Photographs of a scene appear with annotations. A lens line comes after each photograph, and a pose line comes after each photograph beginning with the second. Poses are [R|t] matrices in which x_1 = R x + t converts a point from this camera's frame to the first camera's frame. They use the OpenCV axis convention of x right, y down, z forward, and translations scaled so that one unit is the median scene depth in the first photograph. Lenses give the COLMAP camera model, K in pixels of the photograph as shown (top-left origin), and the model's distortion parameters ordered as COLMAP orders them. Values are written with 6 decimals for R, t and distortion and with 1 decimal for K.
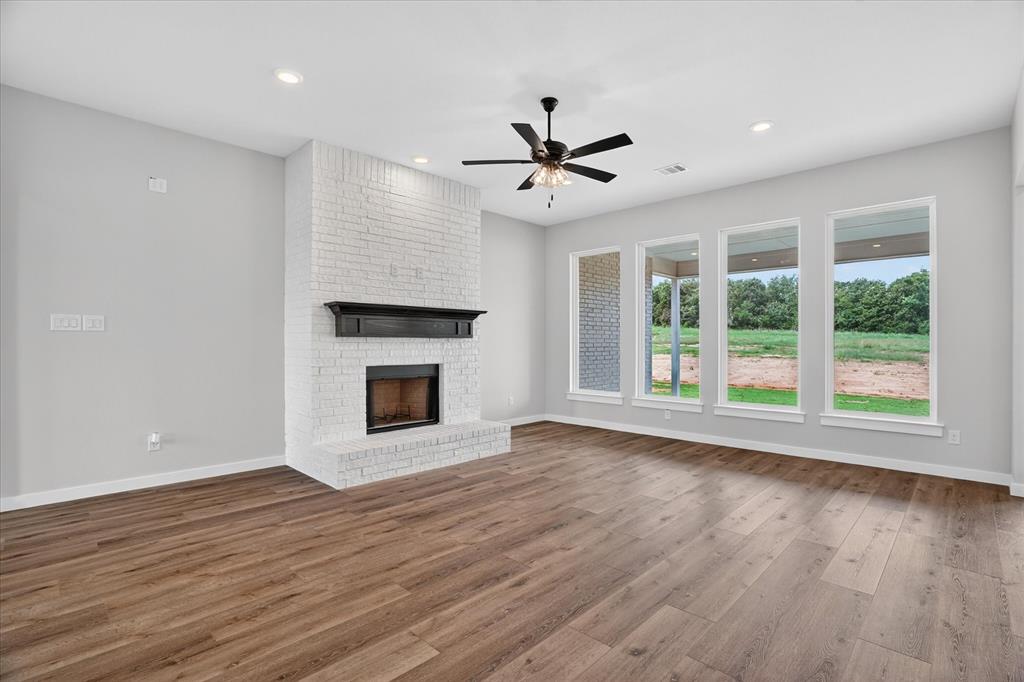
lens RADIAL K [[480.9, 0, 515.1], [0, 480.9, 340.3], [0, 0, 1]] dist [-0.067195, 0.031099]
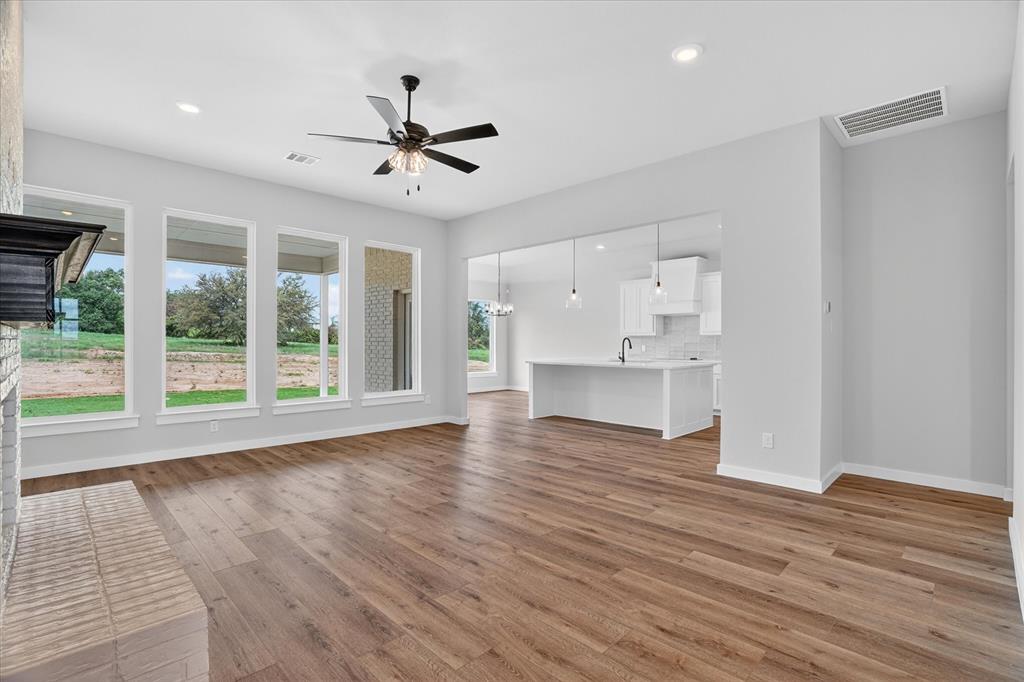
lens RADIAL K [[480.2, 0, 504.2], [0, 480.2, 338.7], [0, 0, 1]] dist [-0.066643, 0.030337]
pose [[0.030618, 0.001687, 0.999530, -0.957489], [-0.005798, 0.999982, -0.001511, -0.002896], [-0.999514, -0.005749, 0.030628, 0.891474]]
